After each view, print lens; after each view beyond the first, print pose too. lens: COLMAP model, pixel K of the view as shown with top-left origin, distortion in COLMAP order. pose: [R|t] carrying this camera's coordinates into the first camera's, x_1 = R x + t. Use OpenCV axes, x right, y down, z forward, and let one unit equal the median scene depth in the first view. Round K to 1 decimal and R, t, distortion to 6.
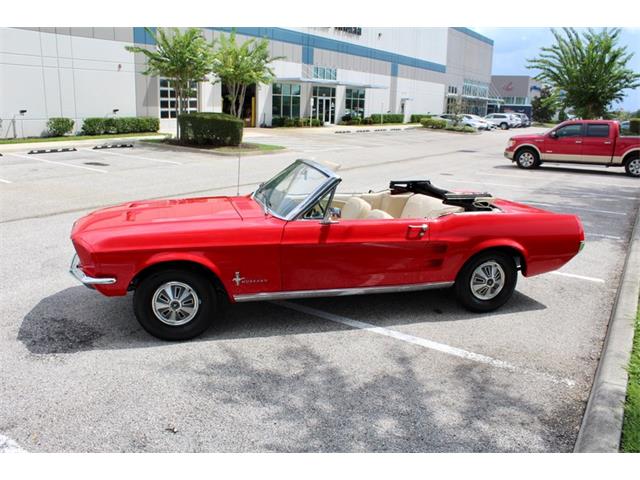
lens RADIAL K [[531.8, 0, 318.6], [0, 531.8, 243.3], [0, 0, 1]] dist [-0.171773, 0.156458]
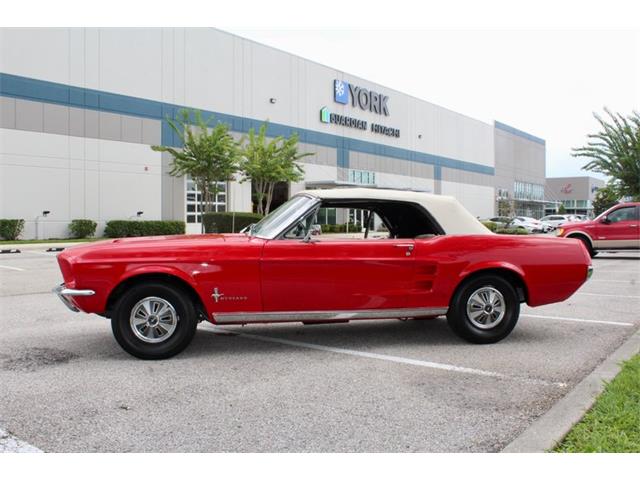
lens RADIAL K [[586.2, 0, 320.0], [0, 586.2, 240.0], [0, 0, 1]] dist [-0.158364, 0.165372]
pose [[0.996940, -0.024619, -0.074192, 0.017705], [0.007502, 0.974863, -0.222681, 0.030353], [0.077809, 0.221443, 0.972064, -0.009579]]
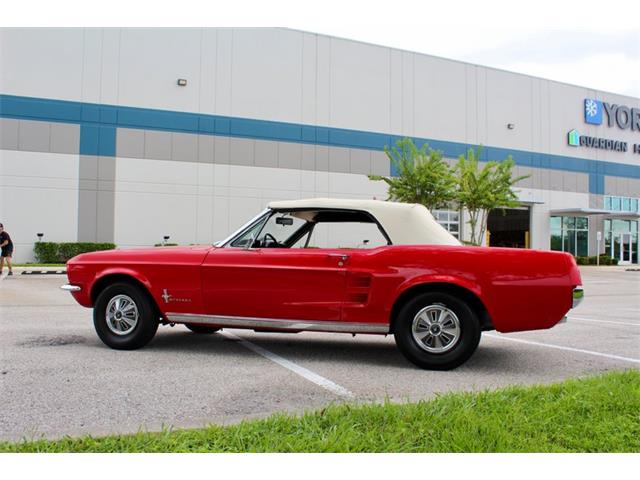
lens RADIAL K [[586.2, 0, 320.0], [0, 586.2, 240.0], [0, 0, 1]] dist [-0.158364, 0.165372]
pose [[0.854443, -0.027643, -0.518809, 0.107352], [-0.120422, 0.960852, -0.249523, 0.031228], [0.505397, 0.275680, 0.817664, 0.020918]]
